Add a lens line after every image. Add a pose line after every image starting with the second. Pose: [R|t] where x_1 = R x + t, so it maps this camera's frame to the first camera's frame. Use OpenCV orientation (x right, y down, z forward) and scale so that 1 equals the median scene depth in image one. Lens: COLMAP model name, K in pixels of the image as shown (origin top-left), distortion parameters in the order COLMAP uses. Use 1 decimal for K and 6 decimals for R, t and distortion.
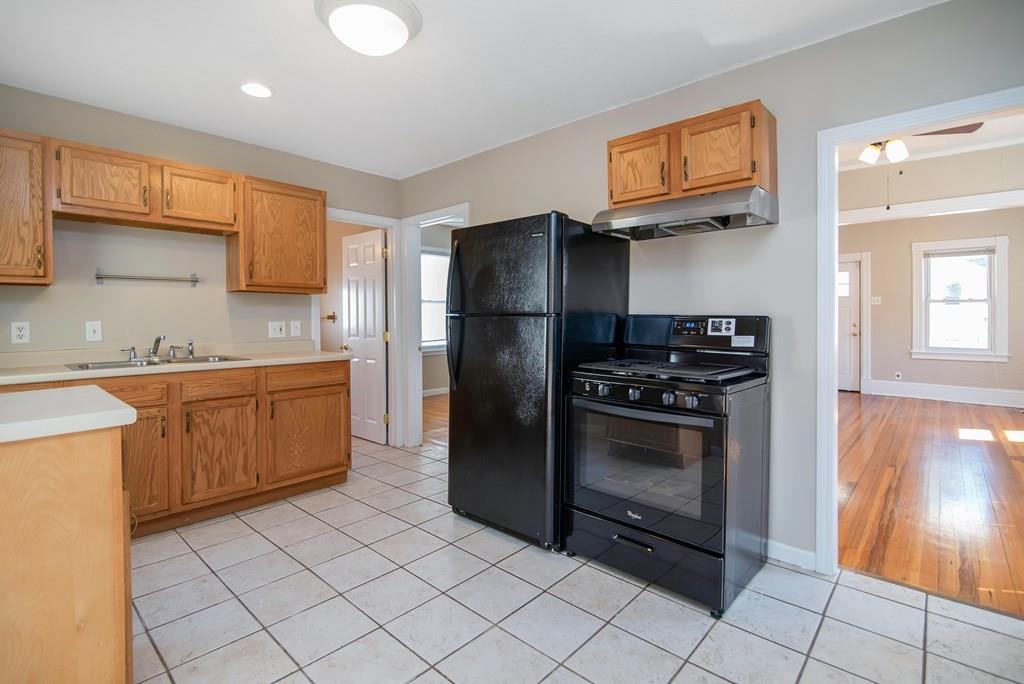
lens RADIAL K [[488.8, 0, 503.7], [0, 488.8, 330.1], [0, 0, 1]] dist [0.004742, 0.001270]
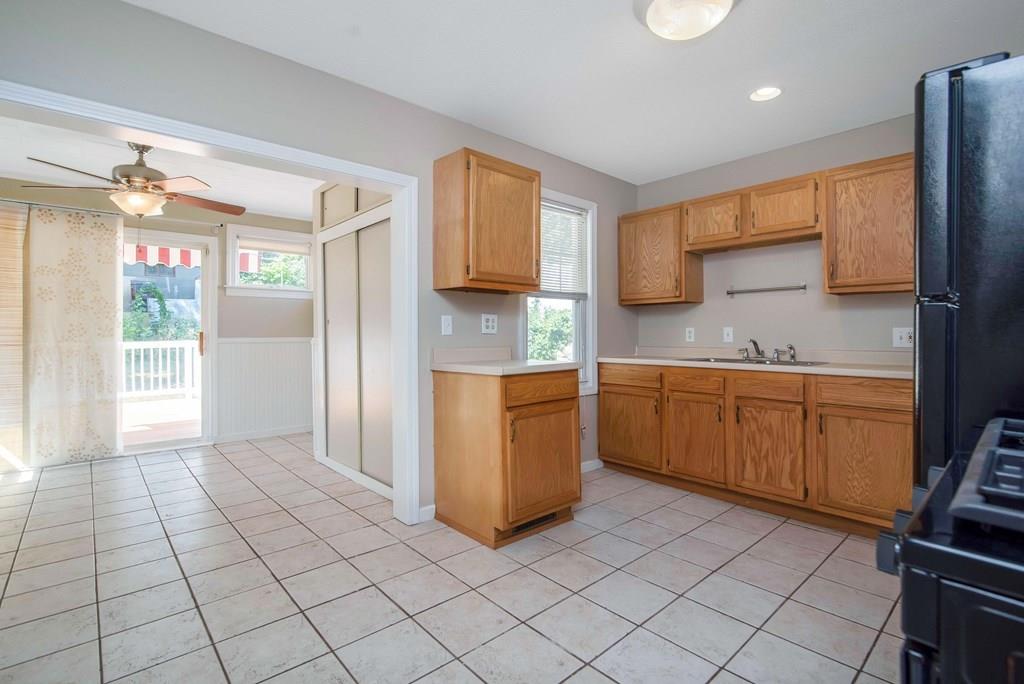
lens RADIAL K [[488.8, 0, 509.2], [0, 488.8, 333.0], [0, 0, 1]] dist [0.004742, 0.001270]
pose [[-0.079960, 0.007365, -0.996771, 0.502989], [-0.020146, 0.999757, 0.009003, -0.001389], [0.996594, 0.020801, -0.079792, 0.520978]]
